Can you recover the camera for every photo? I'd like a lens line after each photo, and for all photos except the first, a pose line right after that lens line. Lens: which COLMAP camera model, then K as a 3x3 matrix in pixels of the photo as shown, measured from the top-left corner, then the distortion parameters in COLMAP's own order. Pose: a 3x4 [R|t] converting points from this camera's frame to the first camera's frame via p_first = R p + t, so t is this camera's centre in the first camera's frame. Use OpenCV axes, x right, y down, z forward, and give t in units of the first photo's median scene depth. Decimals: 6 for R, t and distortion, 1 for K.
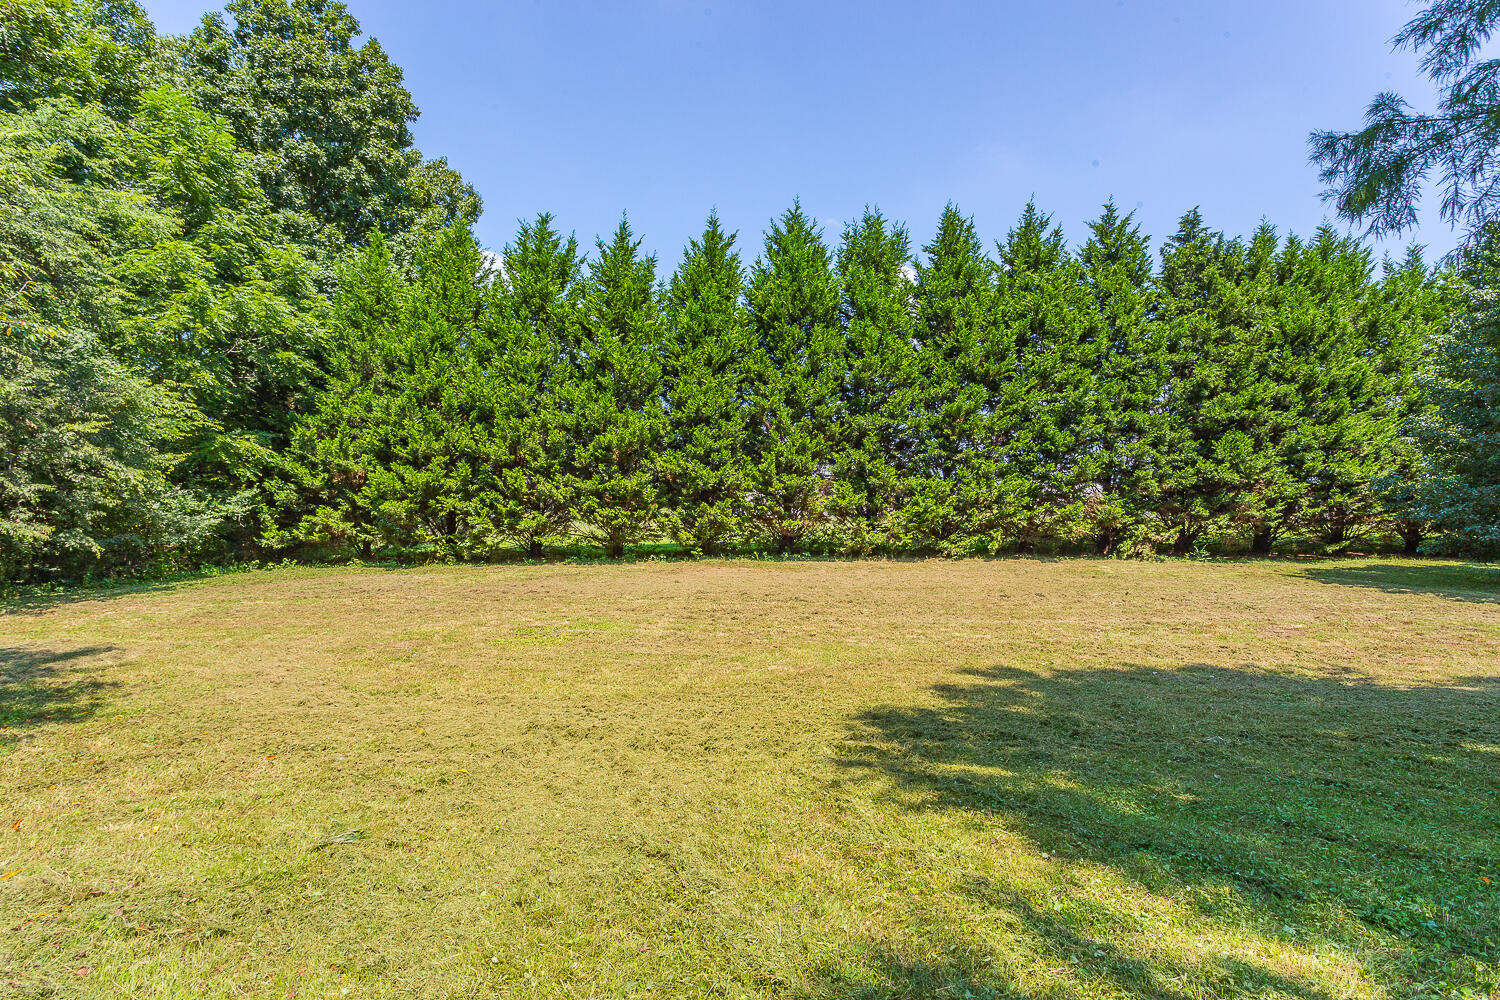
lens RADIAL K [[711.5, 0, 746.2], [0, 711.5, 496.4], [0, 0, 1]] dist [0.000649, 0.001497]
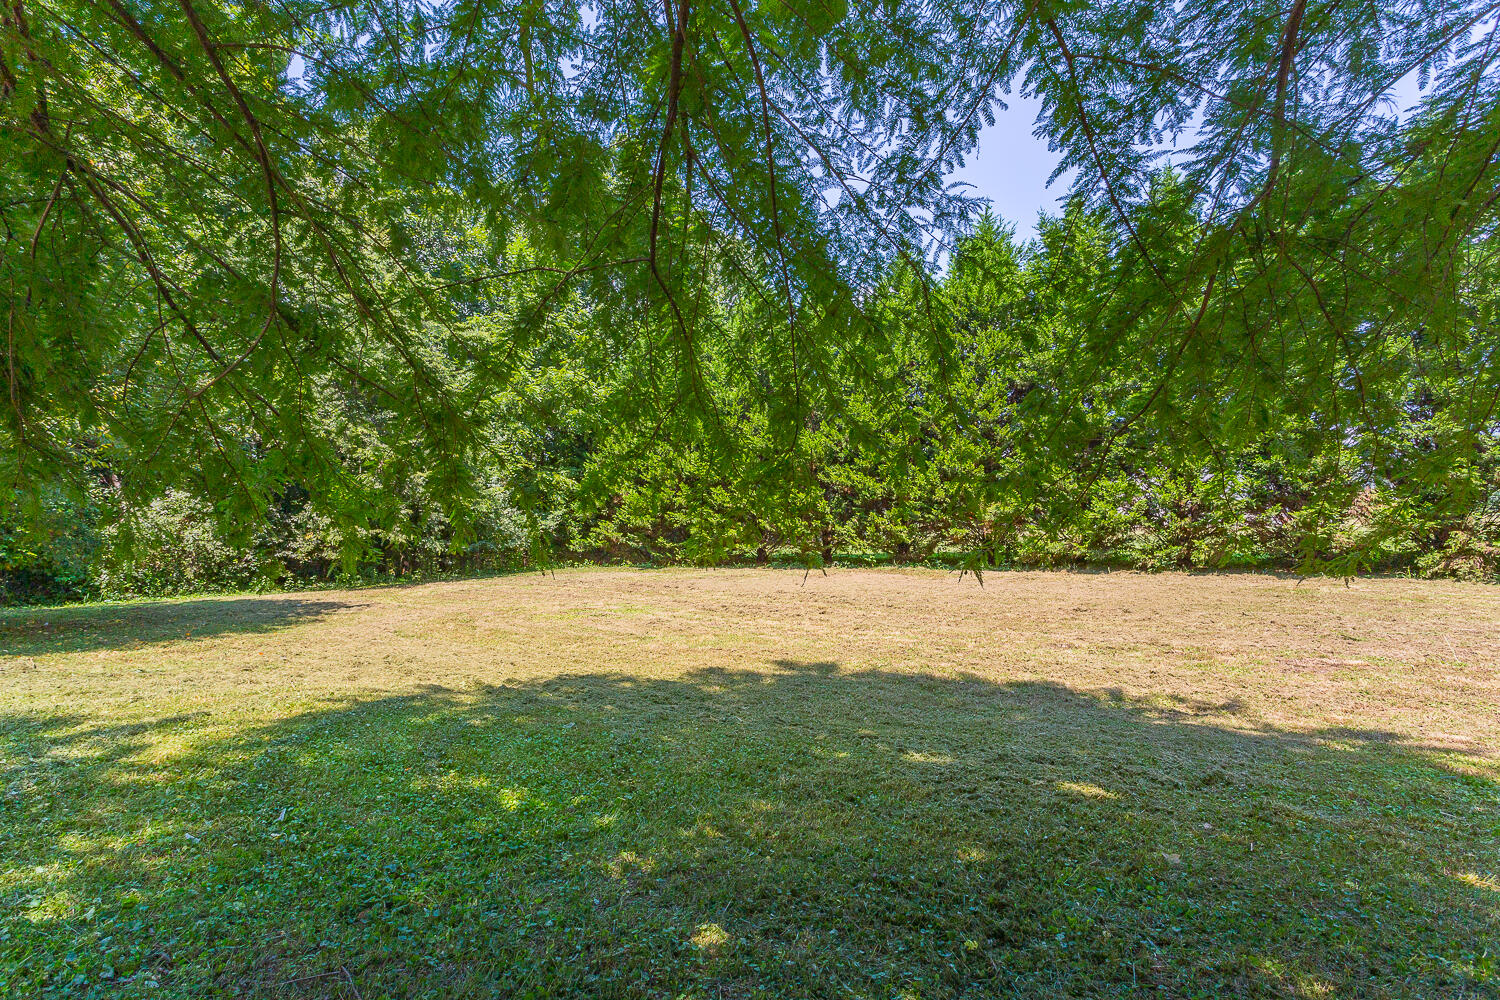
lens RADIAL K [[711.5, 0, 746.2], [0, 711.5, 496.4], [0, 0, 1]] dist [0.000649, 0.001497]
pose [[0.849054, -0.031902, -0.527342, 0.340869], [0.023196, 0.999464, -0.023117, 0.004922], [0.527797, 0.007395, 0.849338, 0.001525]]
